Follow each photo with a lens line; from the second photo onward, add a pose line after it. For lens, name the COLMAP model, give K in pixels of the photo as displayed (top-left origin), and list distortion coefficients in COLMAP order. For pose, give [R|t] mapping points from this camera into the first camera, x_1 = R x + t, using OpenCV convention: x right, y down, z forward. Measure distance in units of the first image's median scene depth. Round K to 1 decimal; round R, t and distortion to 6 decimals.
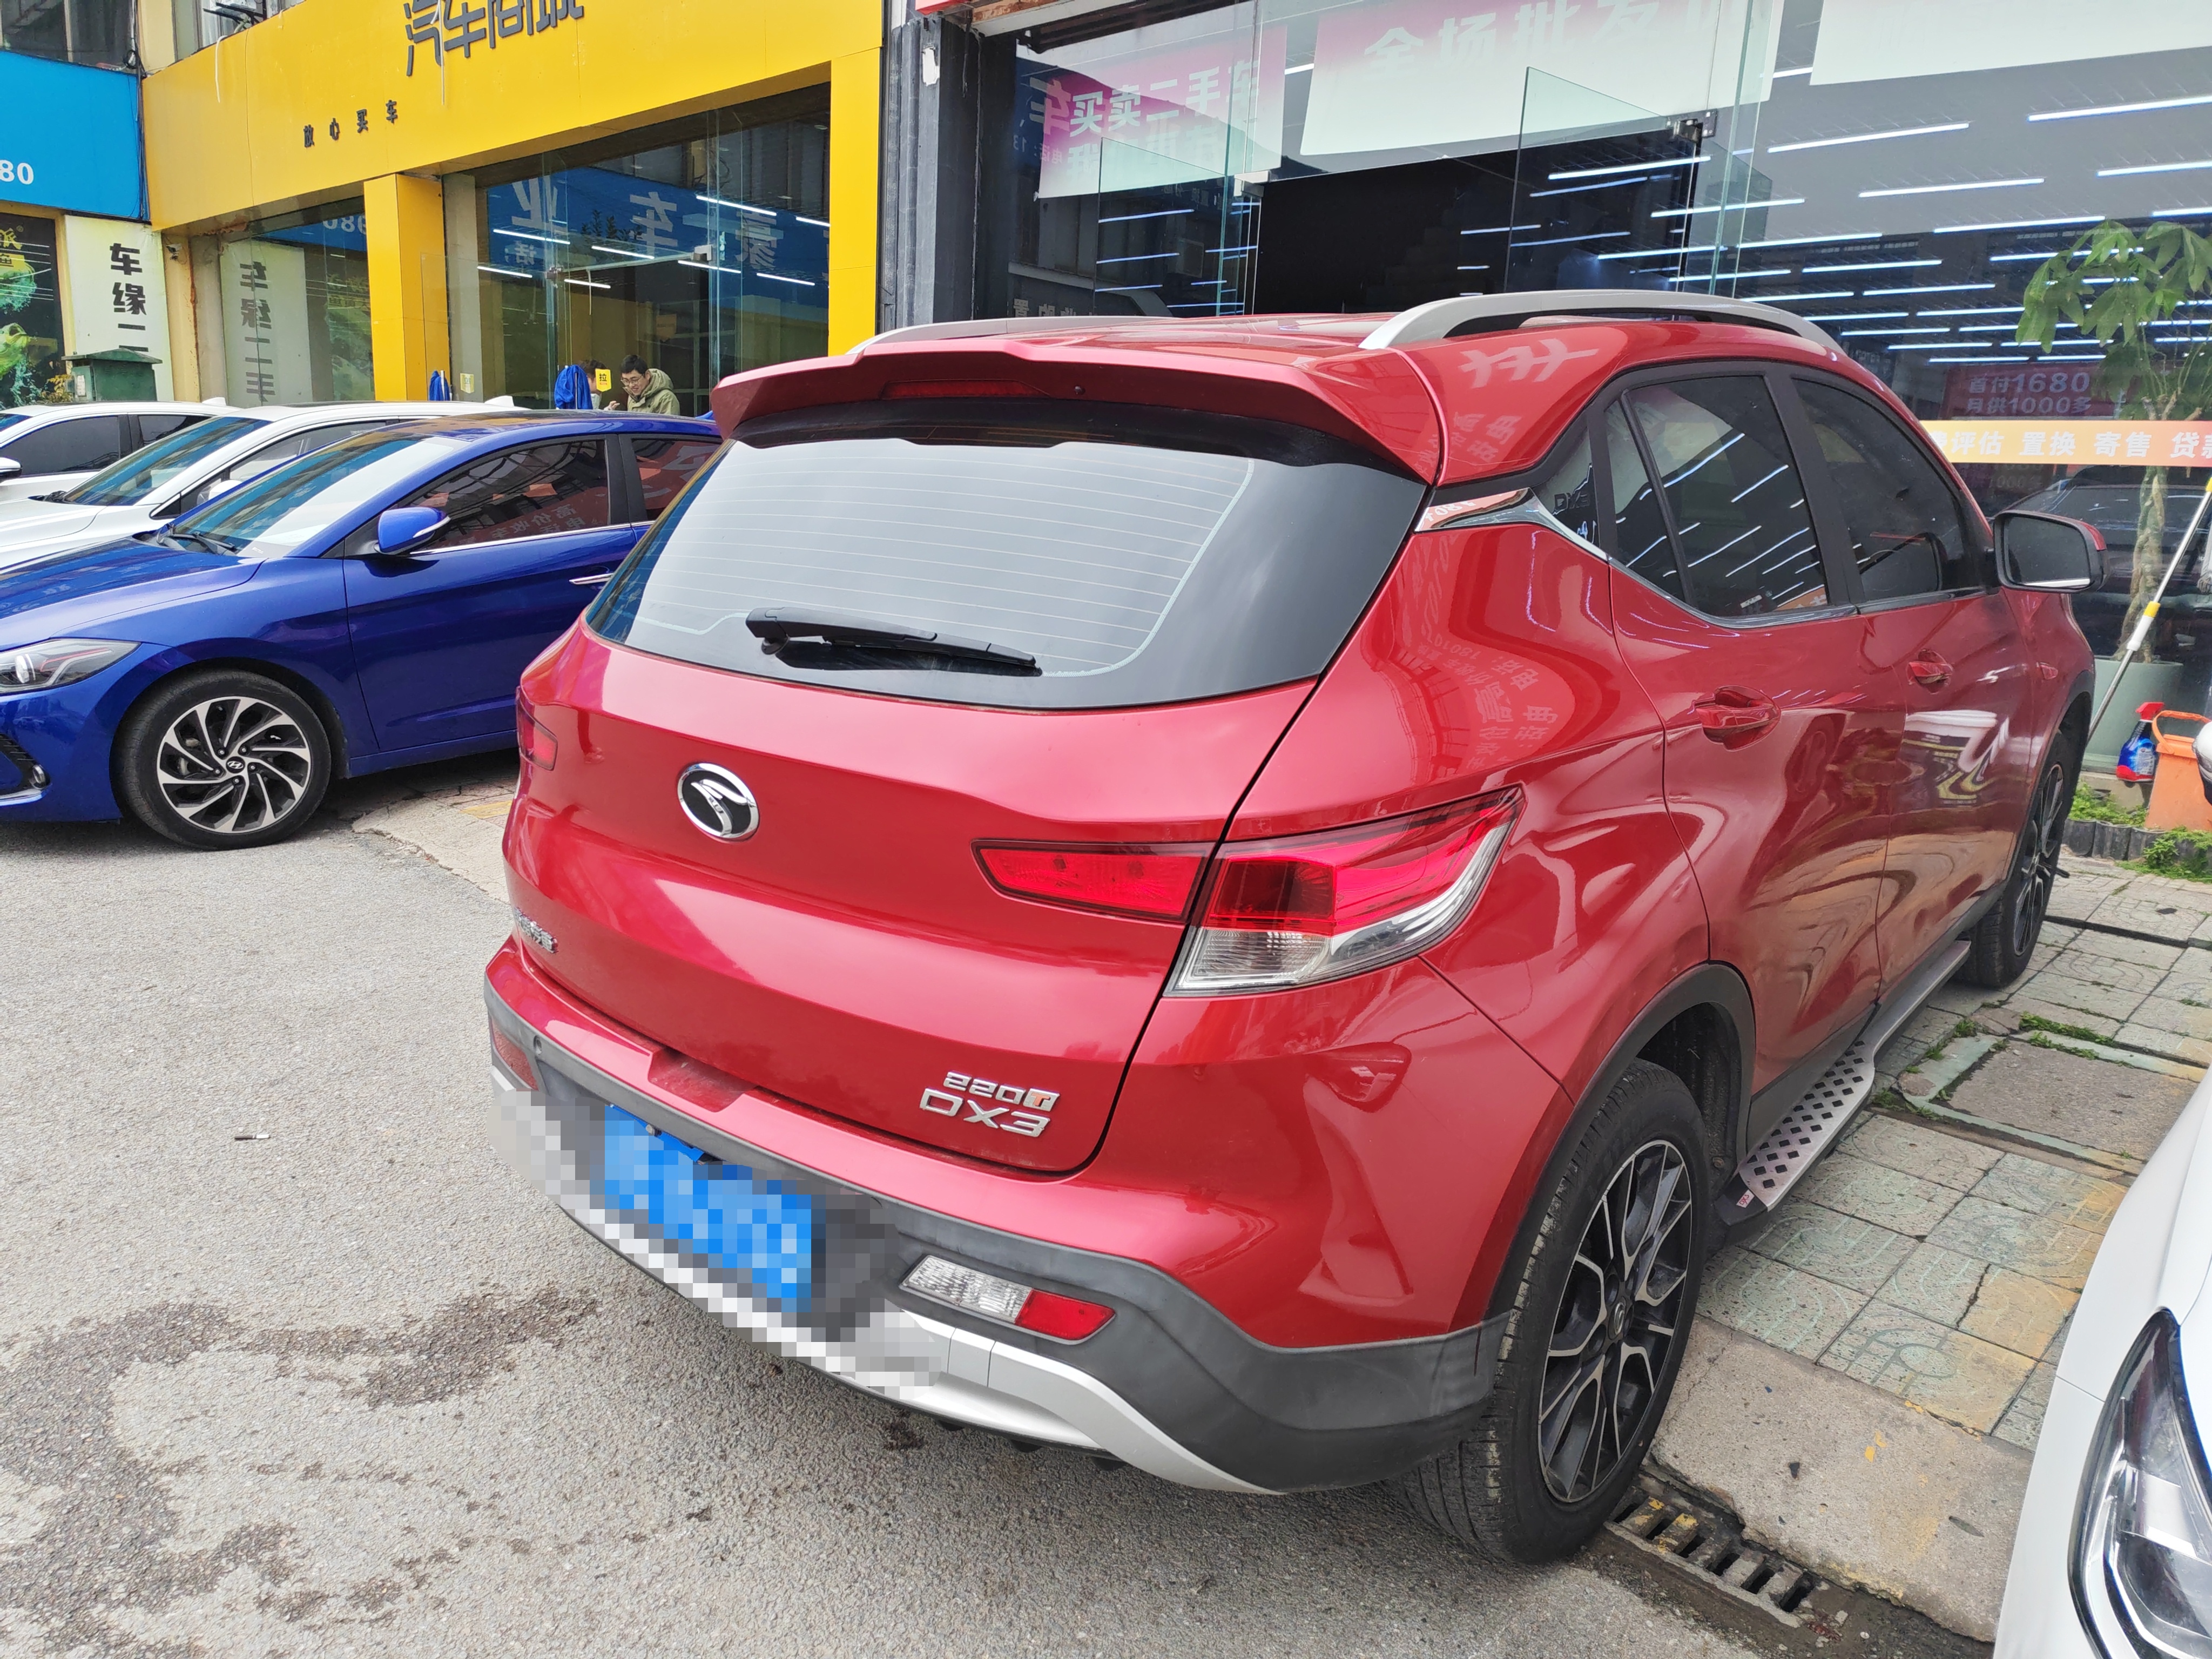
lens RADIAL K [[1523.2, 0, 1114.4], [0, 1523.2, 821.1], [0, 0, 1]] dist [0.031494, -0.020344]
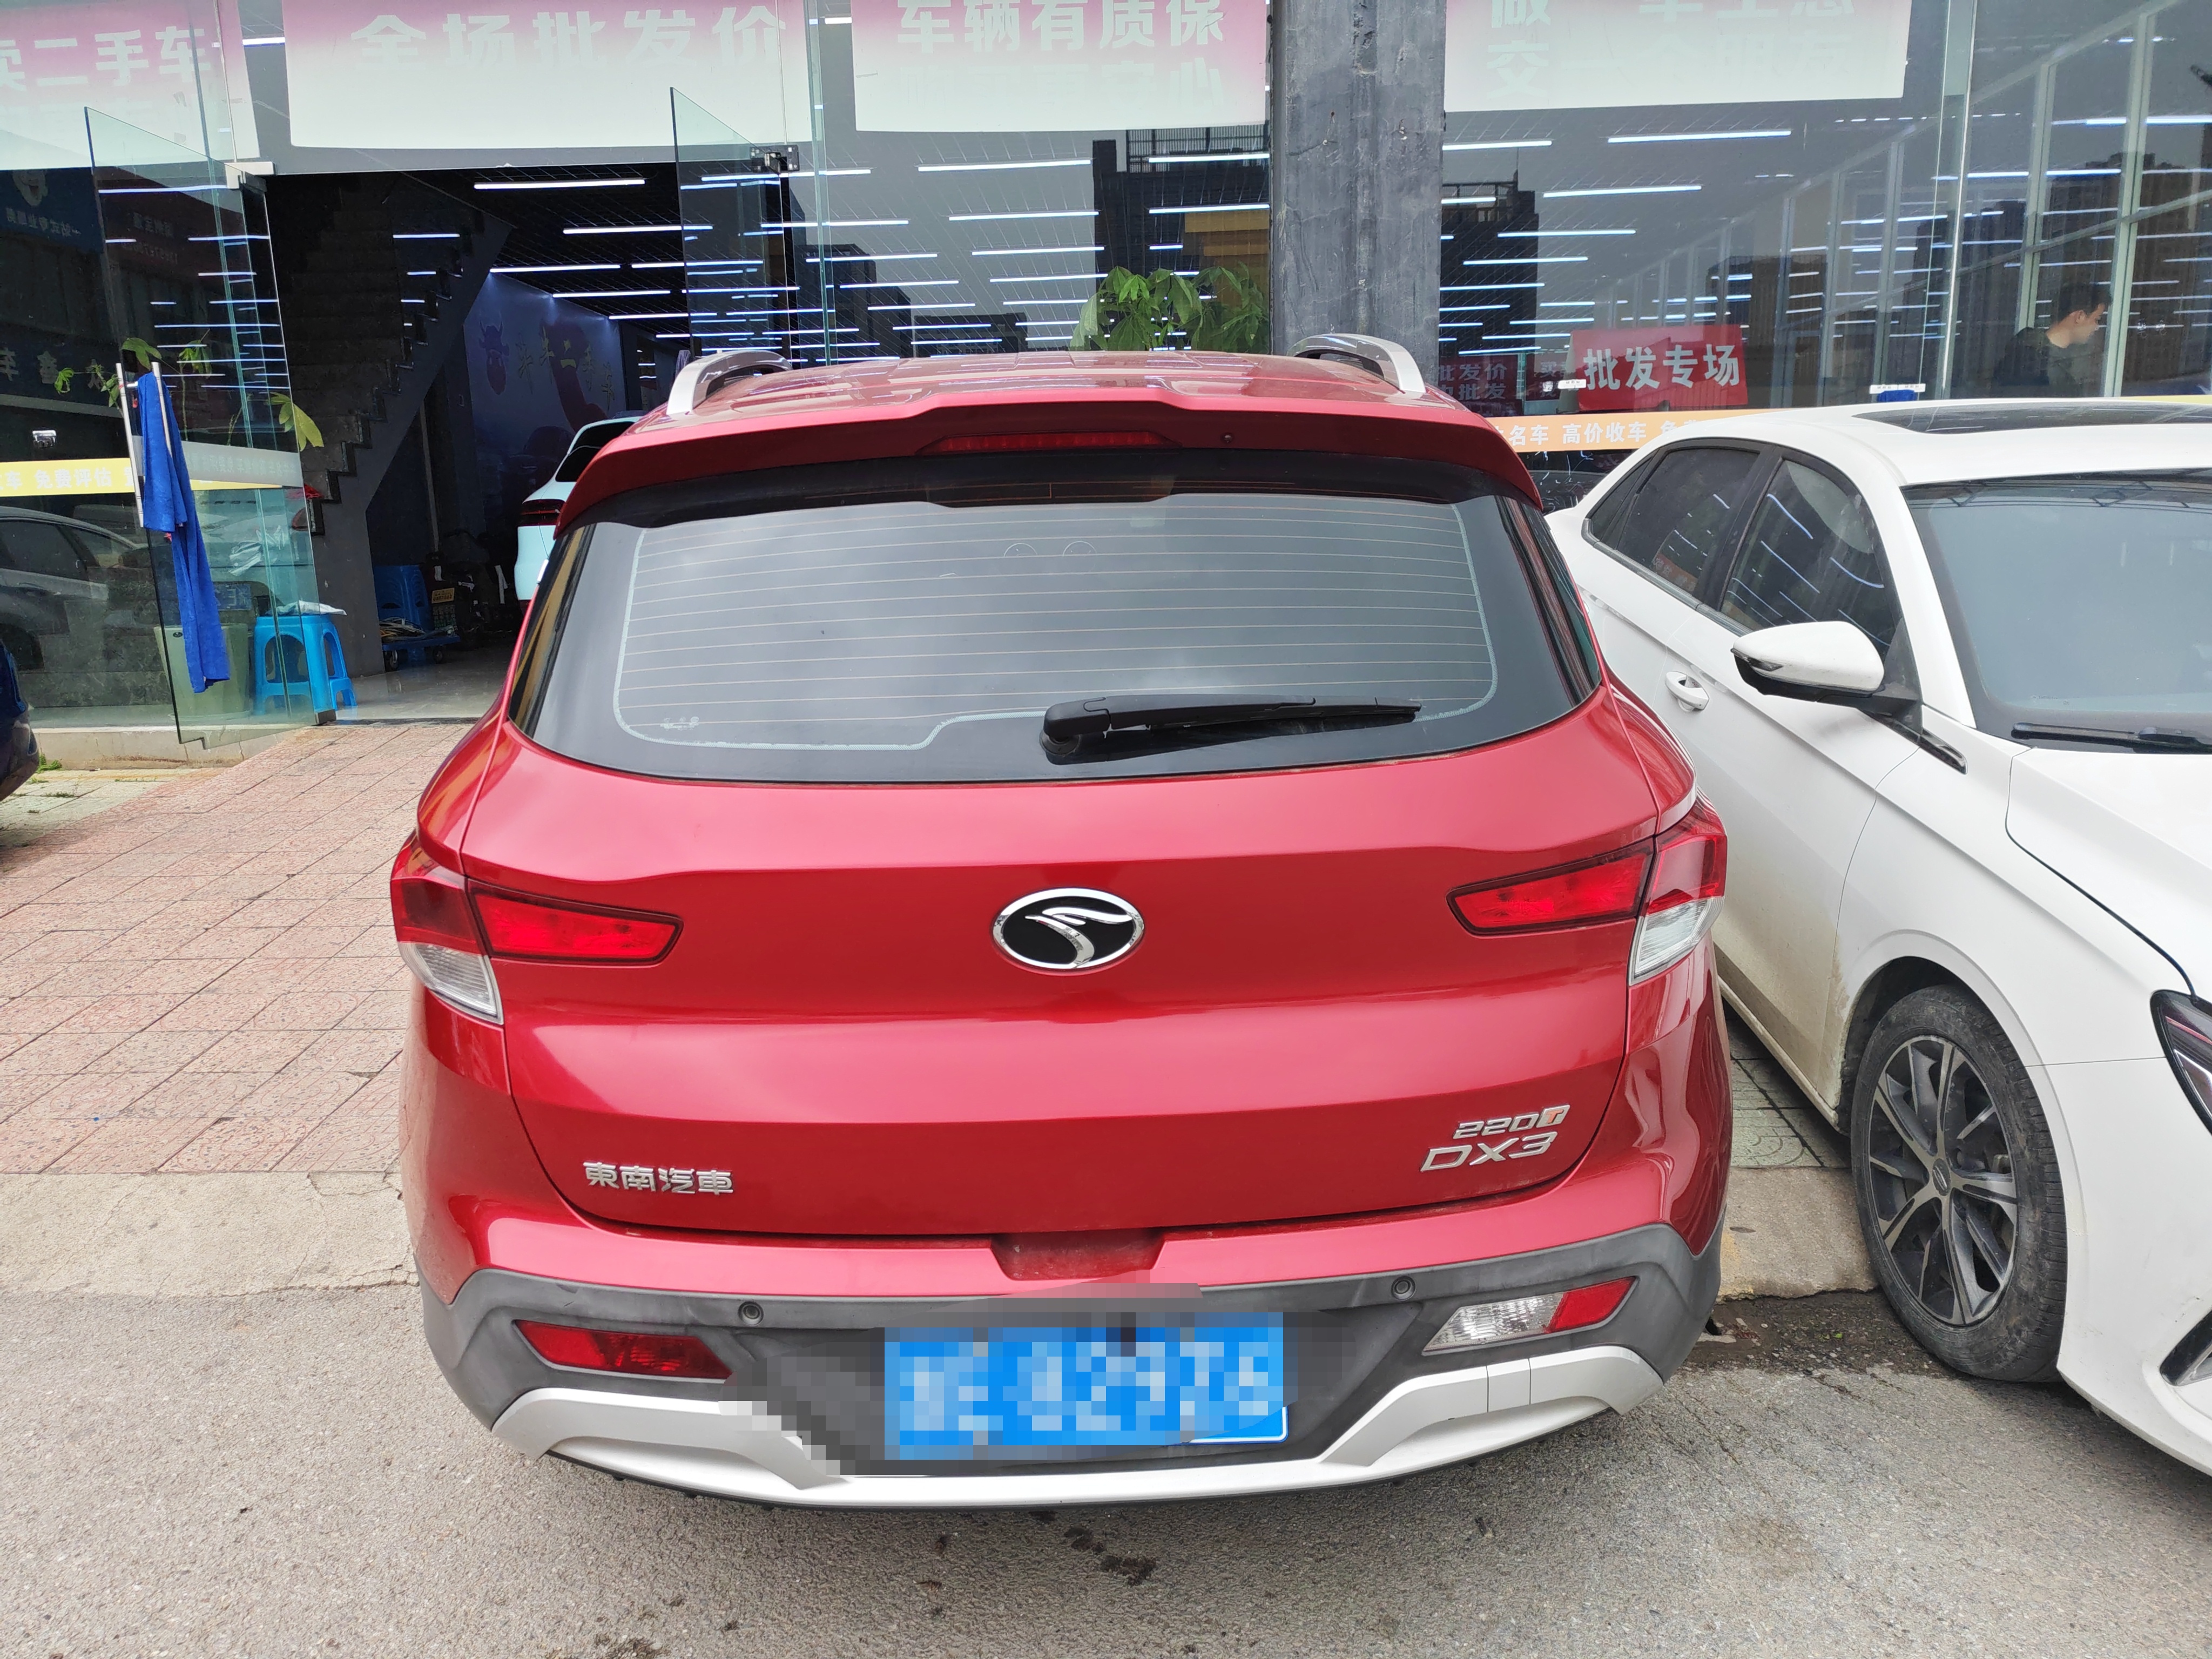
lens RADIAL K [[1523.2, 0, 1109.7], [0, 1523.2, 835.3], [0, 0, 1]] dist [0.031494, -0.020344]
pose [[0.754725, -0.199574, 0.624948, -0.778723], [0.199324, 0.977330, 0.071390, -0.123132], [-0.625028, 0.070687, 0.777395, 0.313329]]
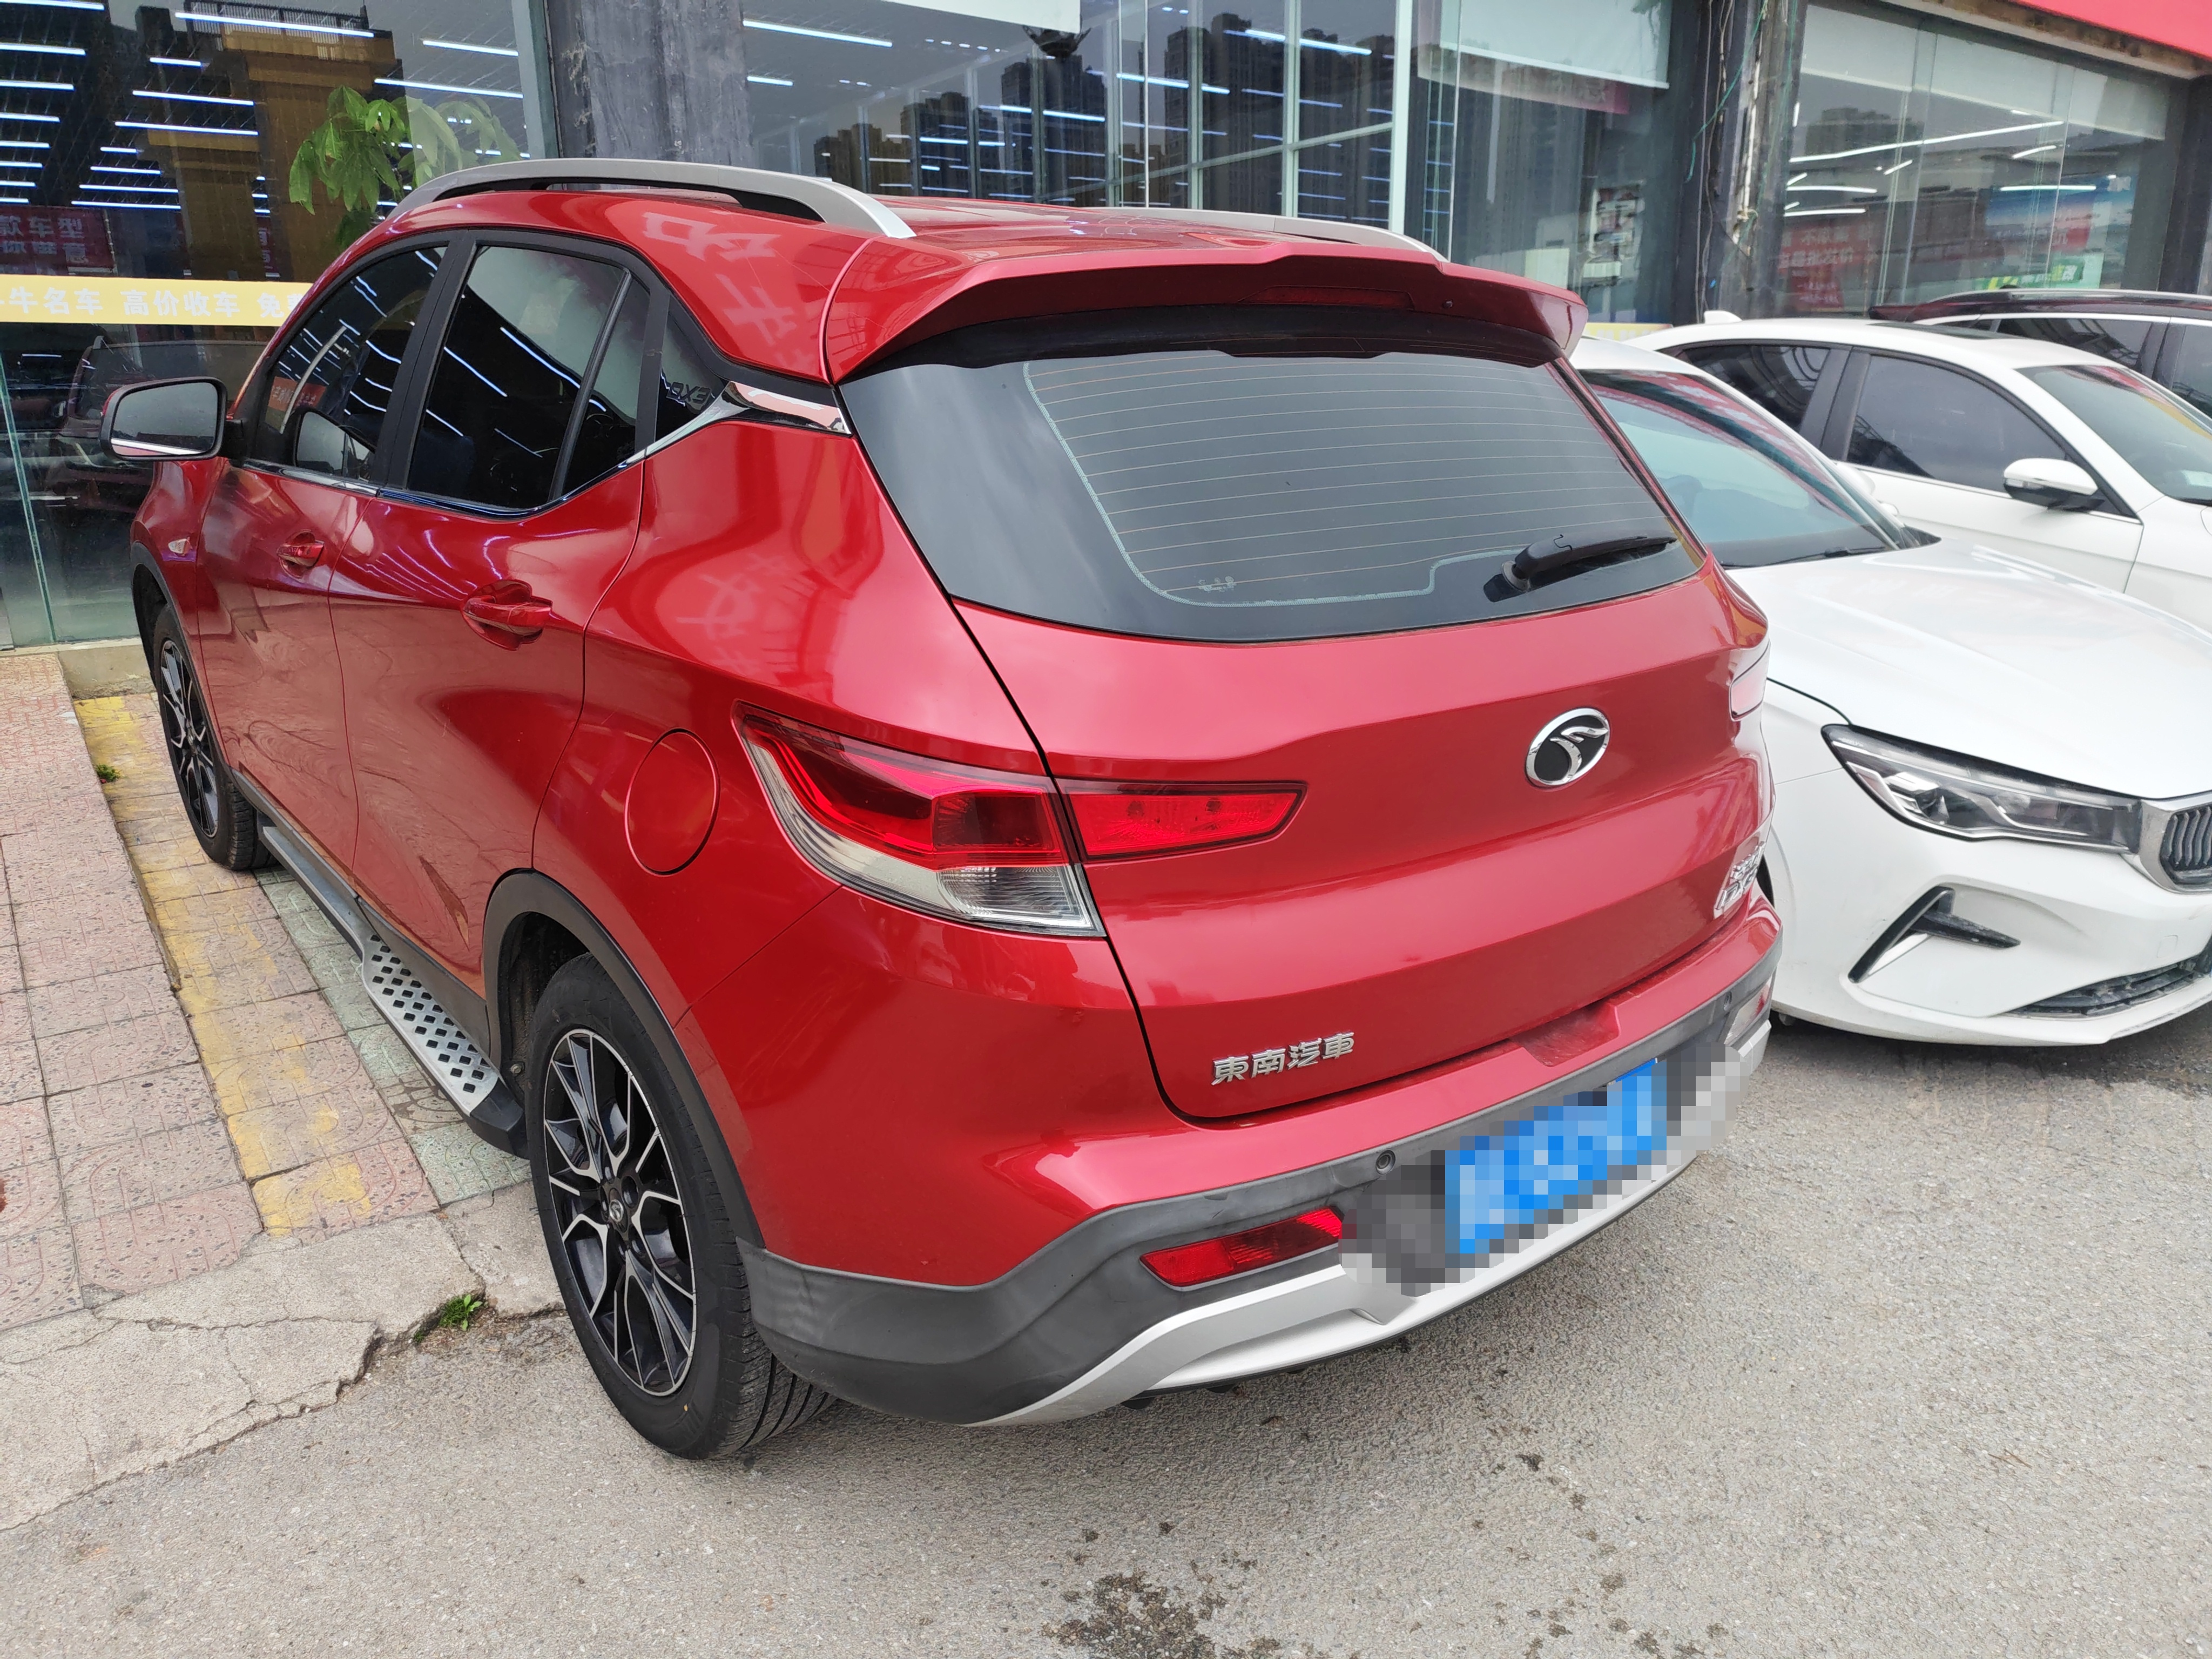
lens RADIAL K [[1523.2, 0, 1120.5], [0, 1523.2, 837.0], [0, 0, 1]] dist [0.031494, -0.020344]
pose [[0.194071, -0.319354, 0.927550, -1.235446], [0.223100, 0.935119, 0.275281, -0.289842], [-0.955282, 0.153512, 0.252727, 1.042606]]
